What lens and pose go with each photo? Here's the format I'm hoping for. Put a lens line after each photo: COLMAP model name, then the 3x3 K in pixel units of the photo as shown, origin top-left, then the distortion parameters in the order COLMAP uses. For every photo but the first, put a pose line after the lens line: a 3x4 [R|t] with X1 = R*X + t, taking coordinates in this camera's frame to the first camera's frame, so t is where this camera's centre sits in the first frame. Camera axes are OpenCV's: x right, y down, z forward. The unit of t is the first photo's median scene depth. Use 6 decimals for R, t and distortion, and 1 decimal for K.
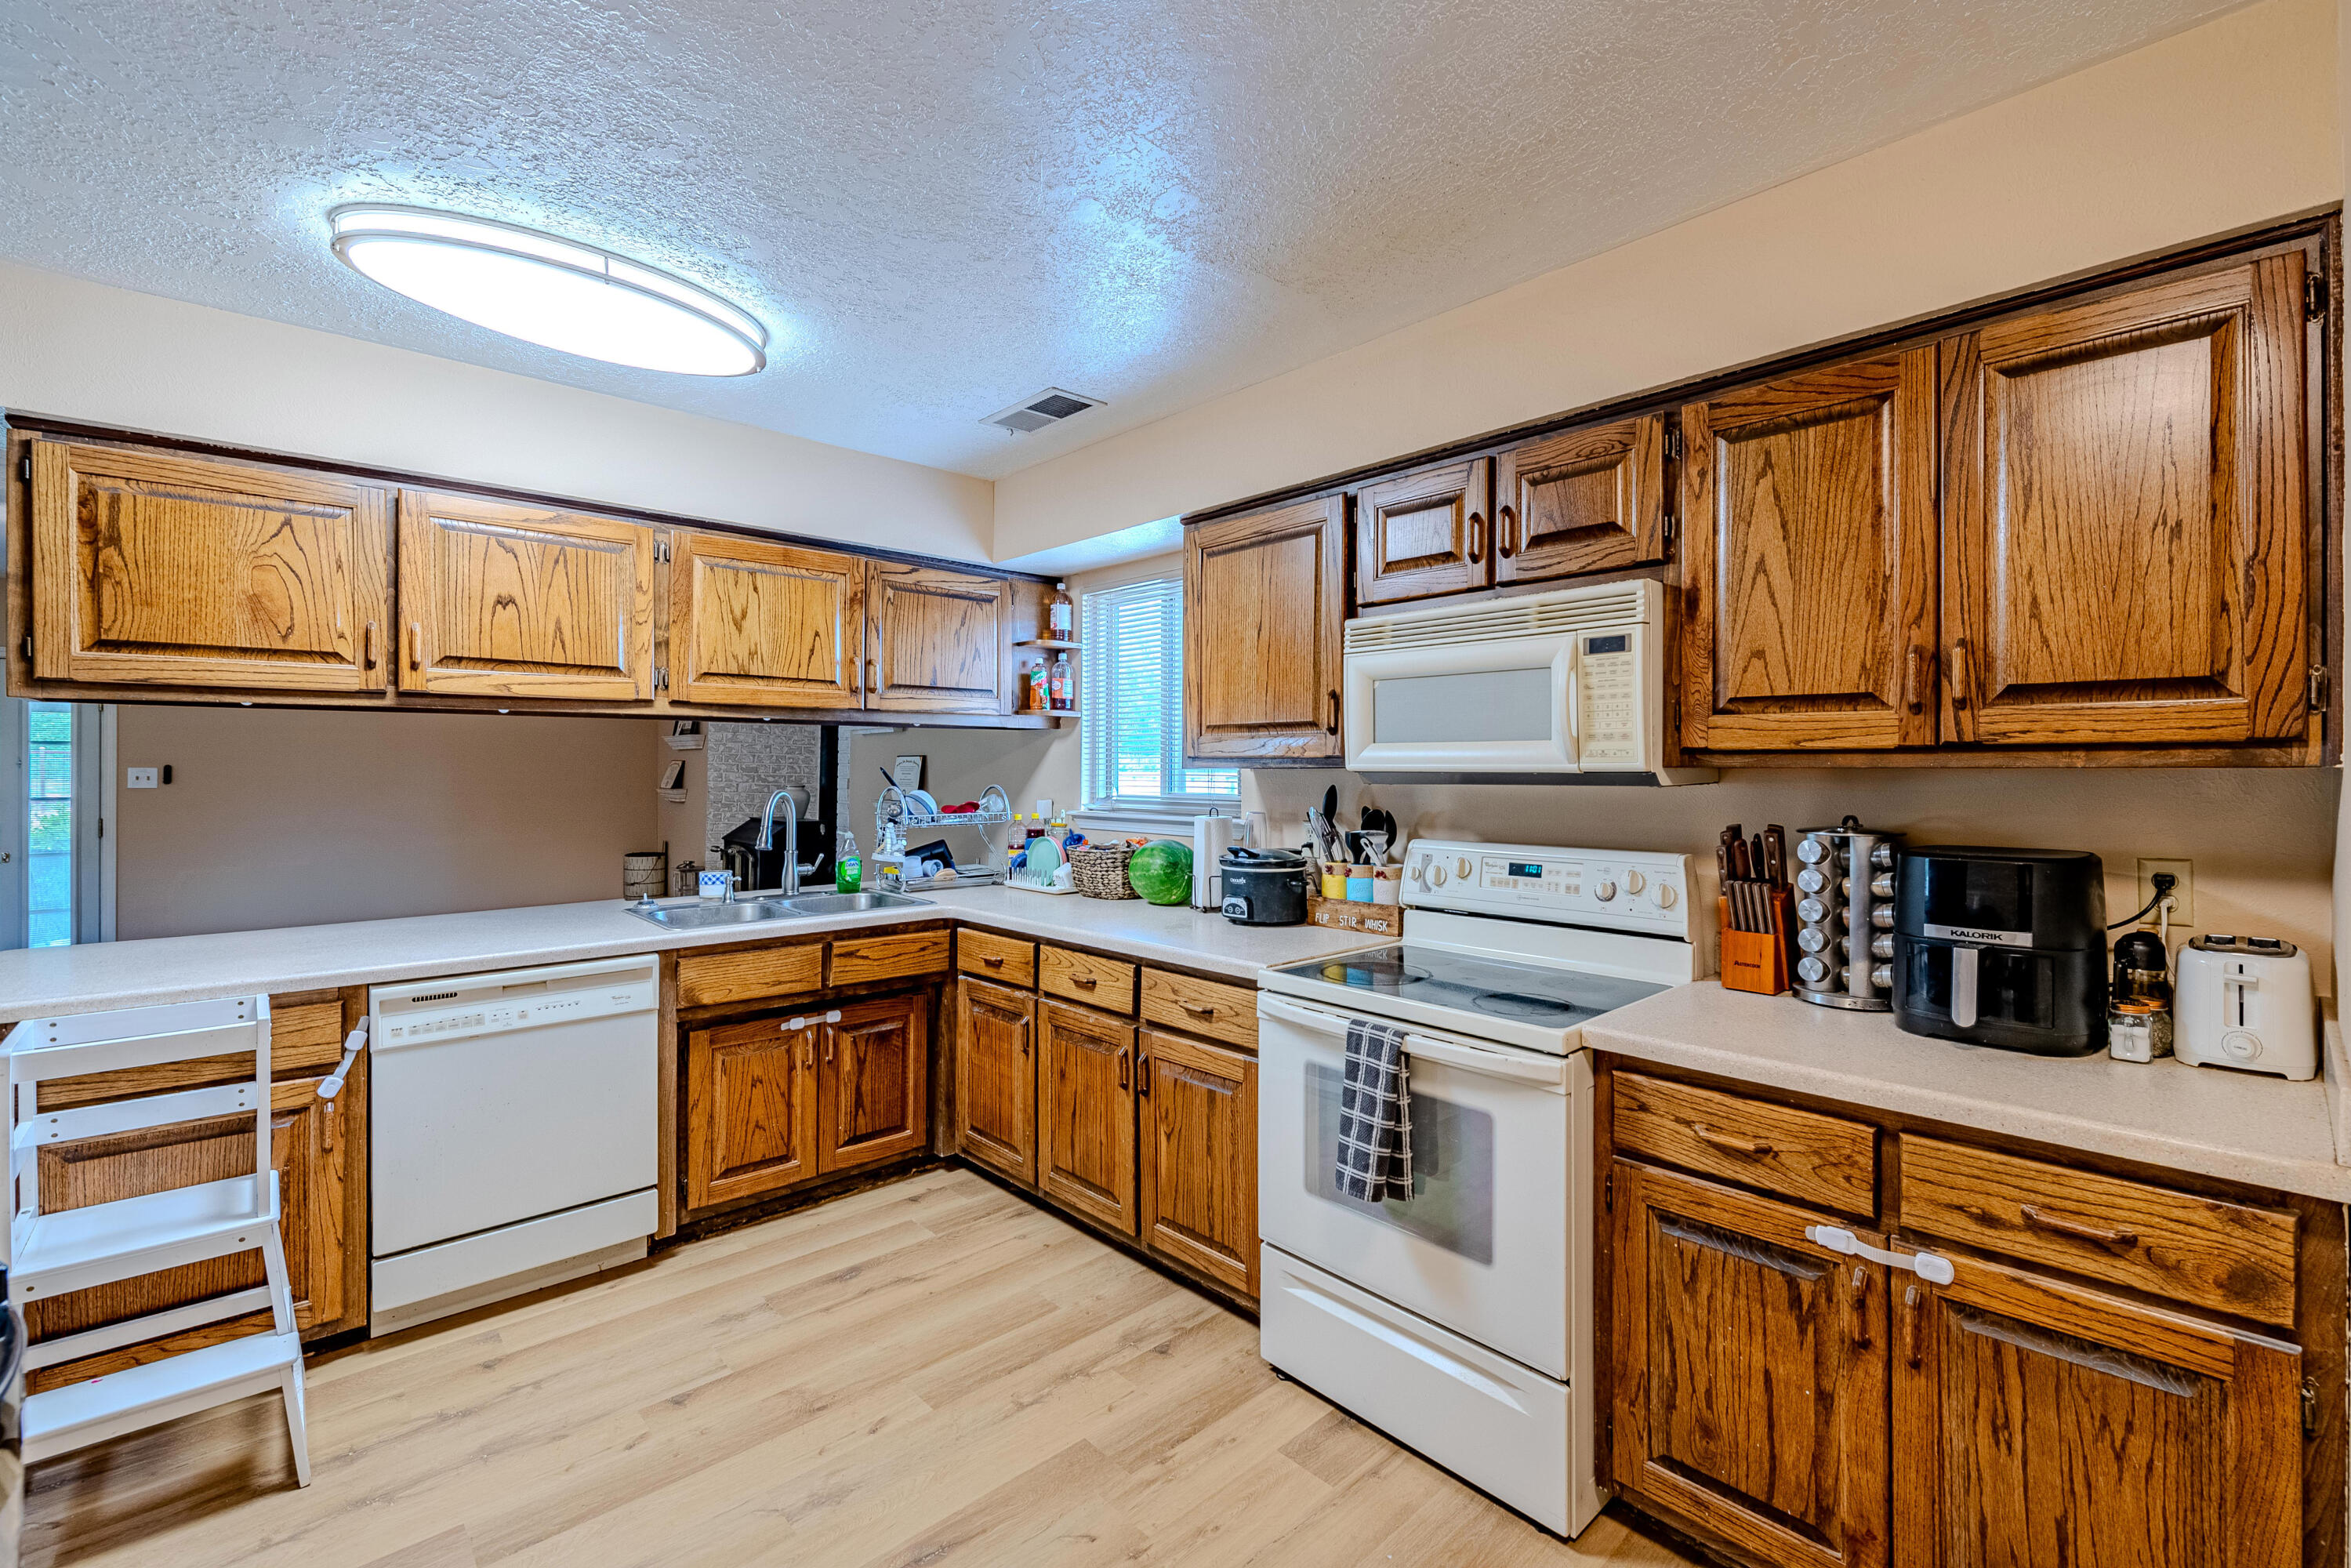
lens RADIAL K [[939.0, 0, 1180.4], [0, 939.0, 775.5], [0, 0, 1]] dist [-0.001101, -0.000097]
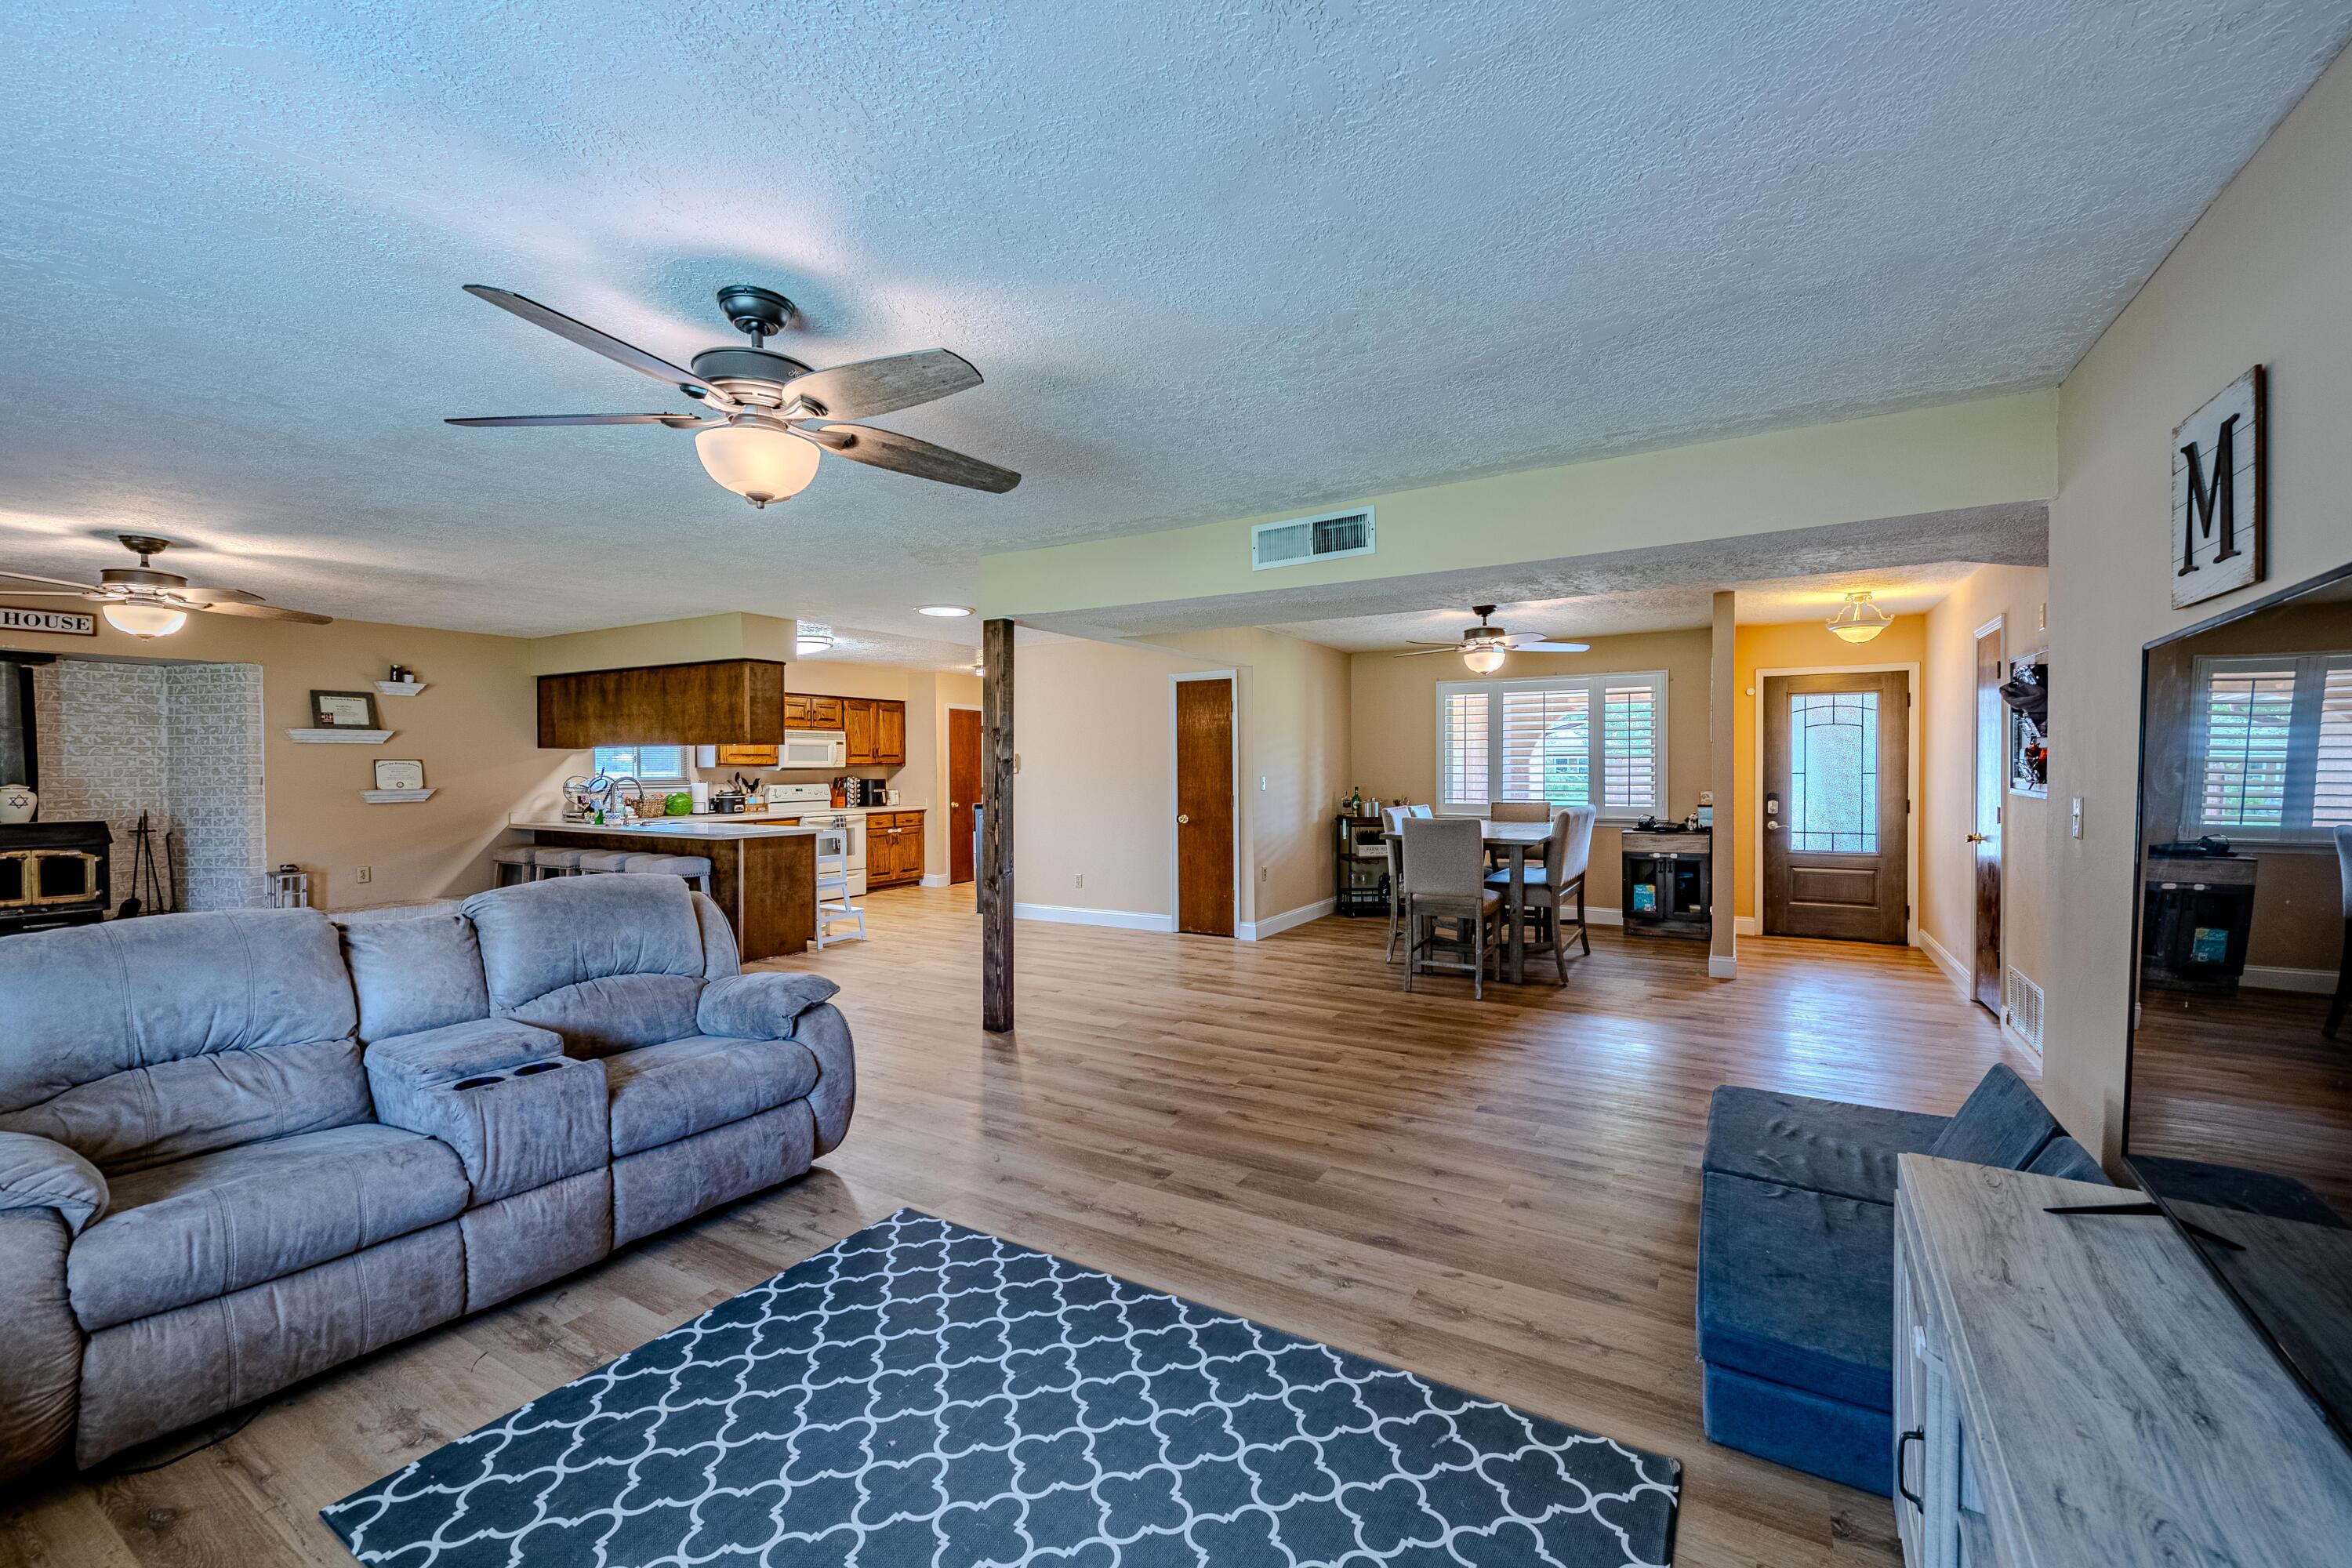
lens RADIAL K [[939.3, 0, 1180.9], [0, 939.3, 775.5], [0, 0, 1]] dist [-0.001101, -0.000097]
pose [[-0.255796, -0.010500, 0.966674, -4.090189], [0.006617, 0.999899, 0.012612, -0.009146], [-0.966708, 0.009623, -0.255701, 0.391658]]
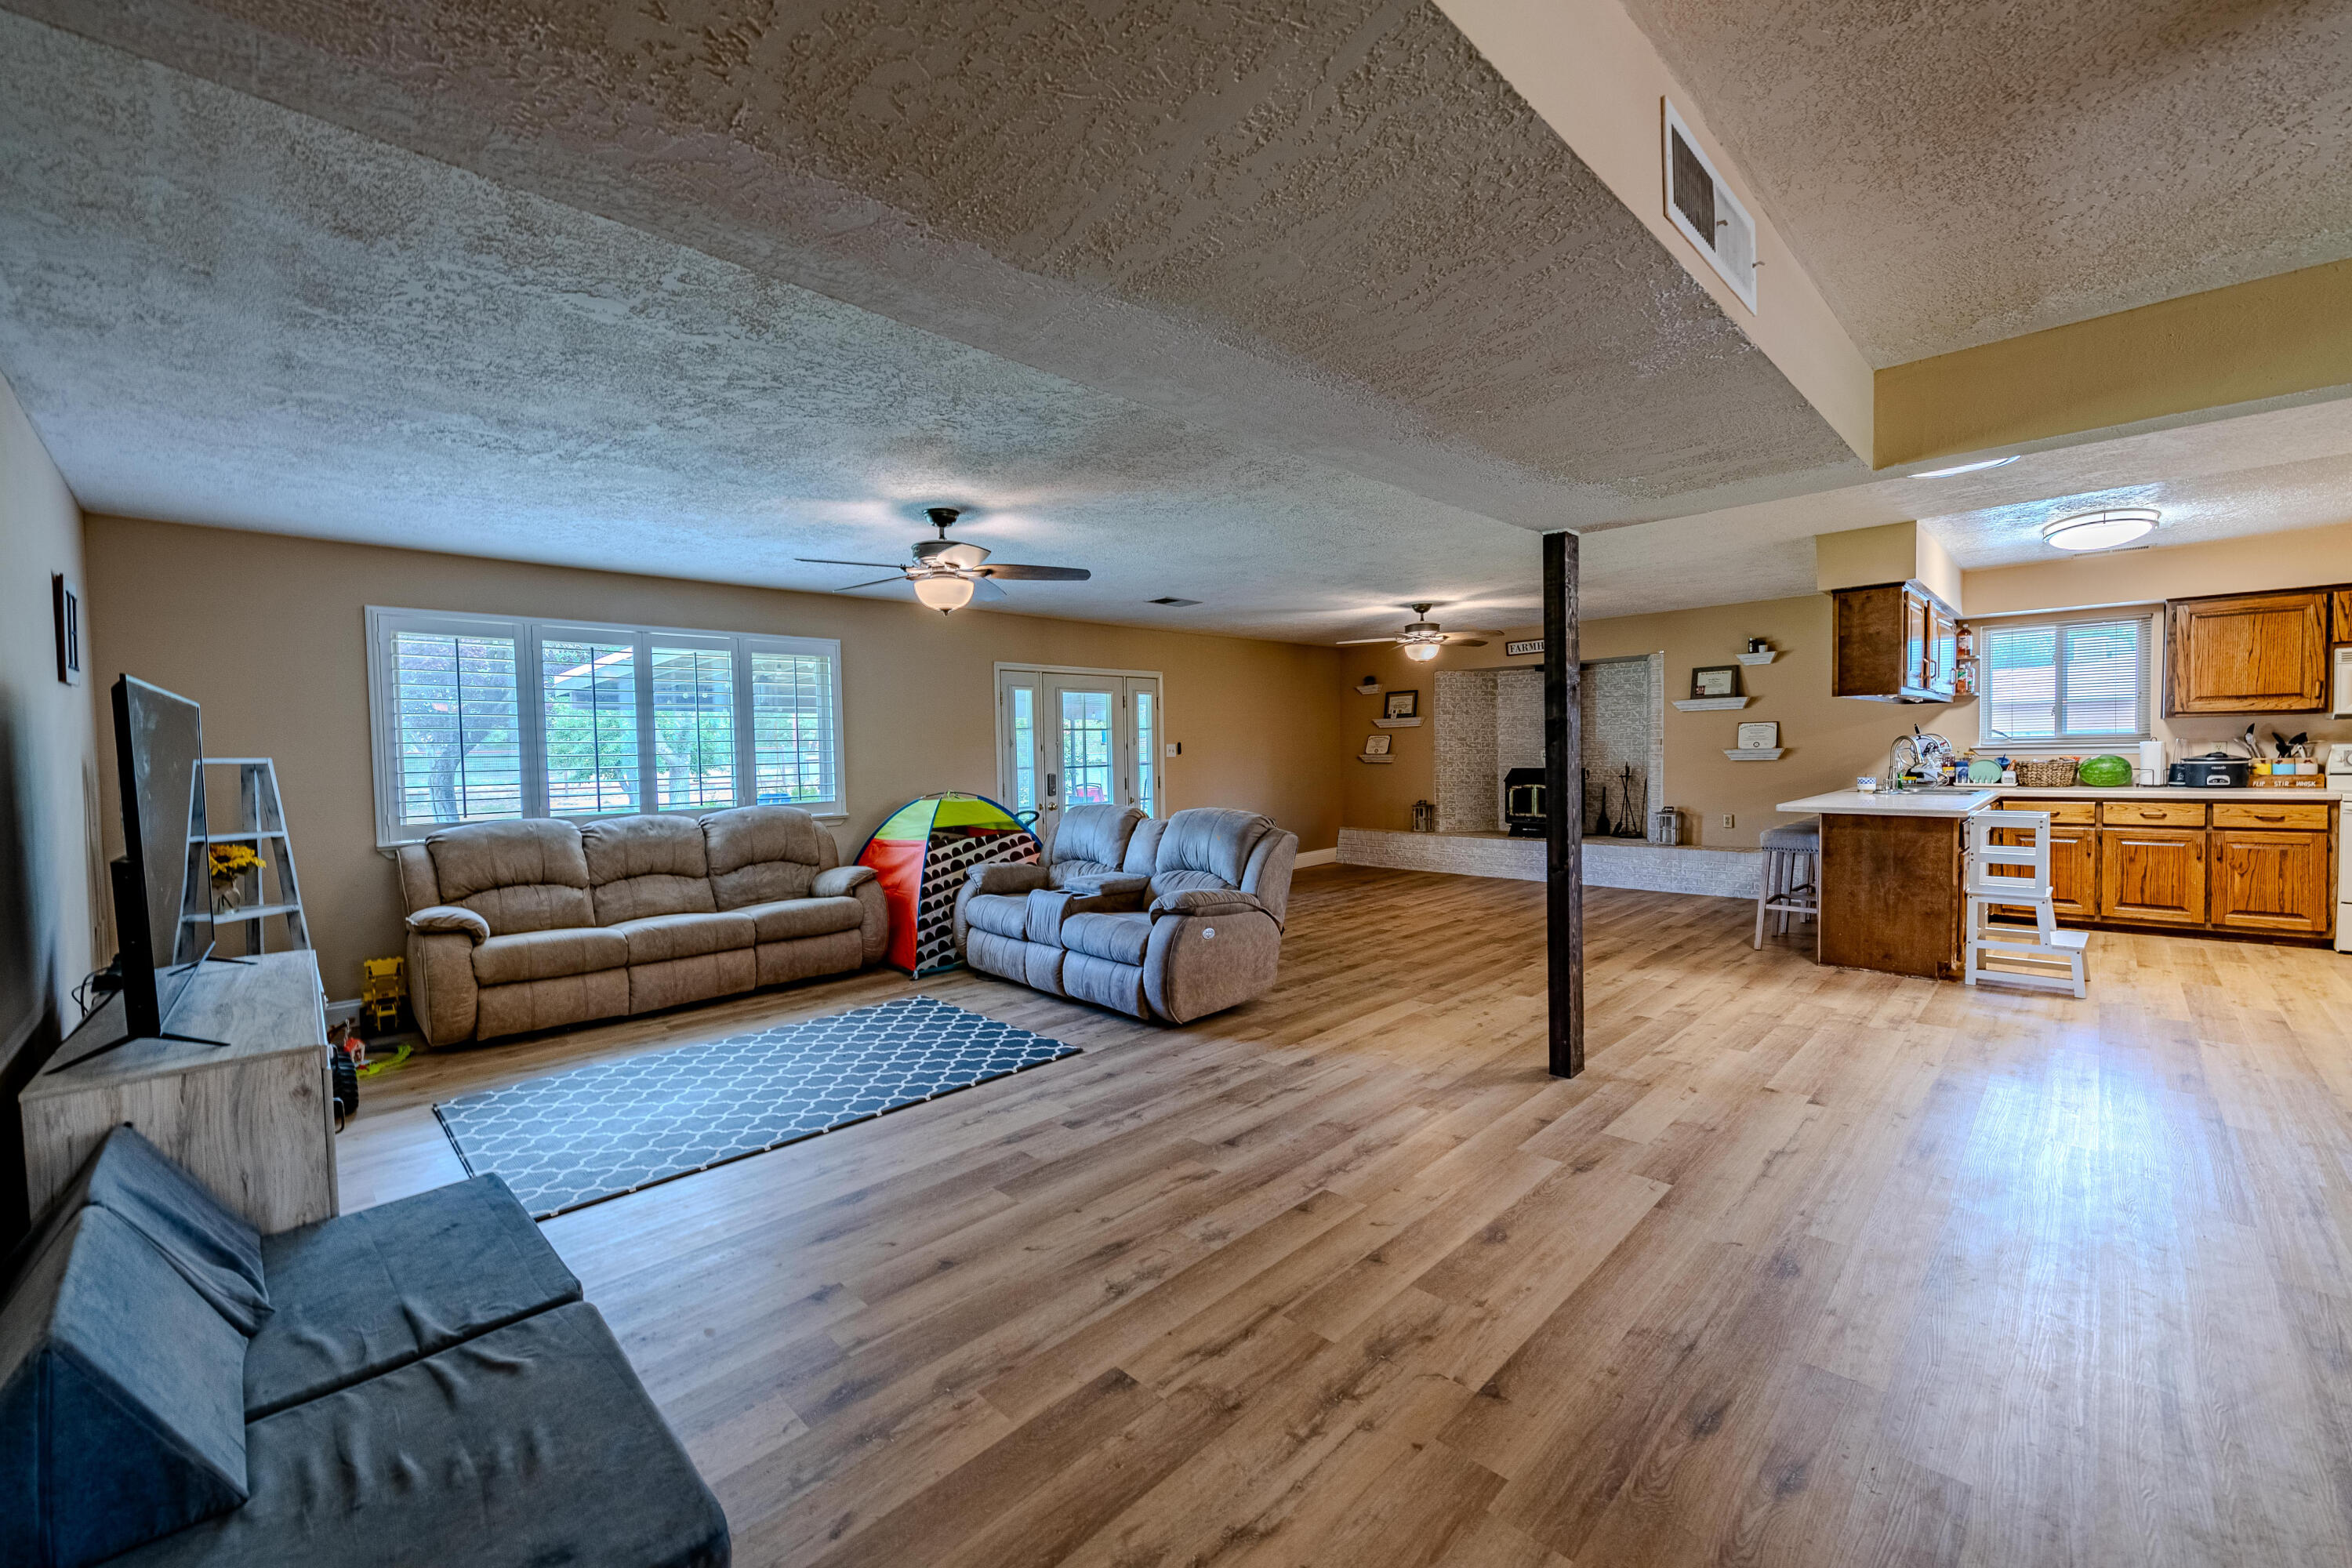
lens RADIAL K [[939.3, 0, 1180.9], [0, 939.3, 775.5], [0, 0, 1]] dist [-0.001101, -0.000097]
pose [[0.999580, -0.026172, 0.012478, -2.678001], [0.025853, 0.999351, 0.025088, 0.014802], [-0.013126, -0.024755, 0.999607, -1.279019]]
